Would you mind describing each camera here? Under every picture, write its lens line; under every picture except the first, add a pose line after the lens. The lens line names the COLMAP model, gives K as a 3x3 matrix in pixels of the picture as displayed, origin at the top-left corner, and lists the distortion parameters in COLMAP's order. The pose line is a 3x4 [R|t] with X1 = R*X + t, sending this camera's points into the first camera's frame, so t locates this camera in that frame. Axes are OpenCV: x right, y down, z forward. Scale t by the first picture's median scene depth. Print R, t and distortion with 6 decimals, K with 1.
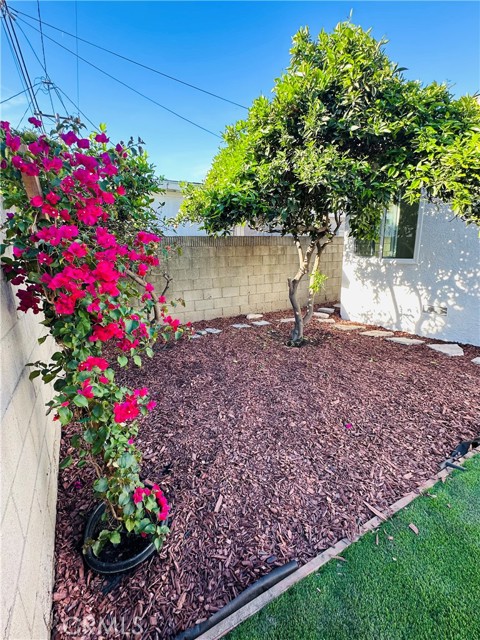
lens RADIAL K [[290.3, 0, 240.0], [0, 290.3, 321.8], [0, 0, 1]] dist [-0.000962, -0.000301]
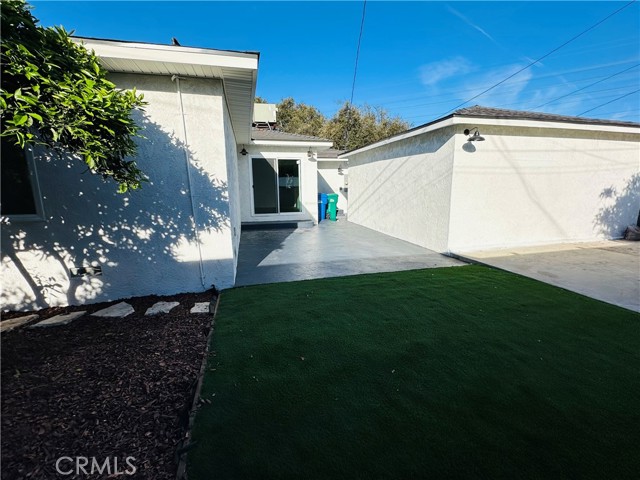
lens RADIAL K [[290.3, 0, 321.1], [0, 290.3, 243.4], [0, 0, 1]] dist [-0.000962, -0.000301]
pose [[0.243831, -0.157293, 0.956977, 0.038221], [0.232030, 0.967564, 0.099913, -0.051941], [-0.941652, 0.197685, 0.272419, 0.111940]]
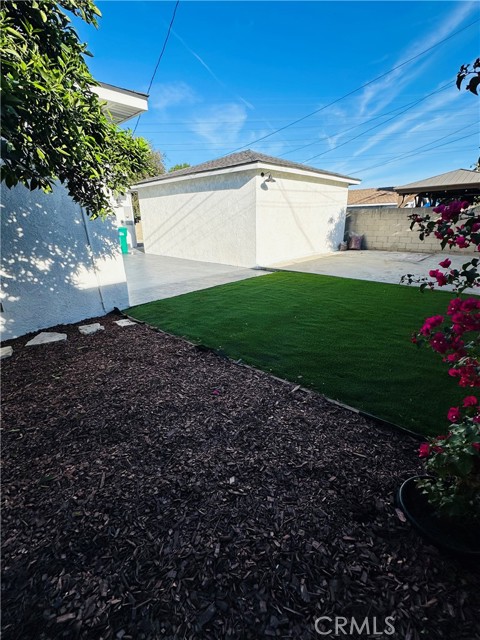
lens RADIAL K [[290.3, 0, 239.4], [0, 290.3, 319.3], [0, 0, 1]] dist [-0.000962, -0.000301]
pose [[-0.309425, -0.276561, 0.909819, -0.322436], [0.254949, 0.897618, 0.359559, -0.143541], [-0.916110, 0.343214, -0.207237, 0.598486]]
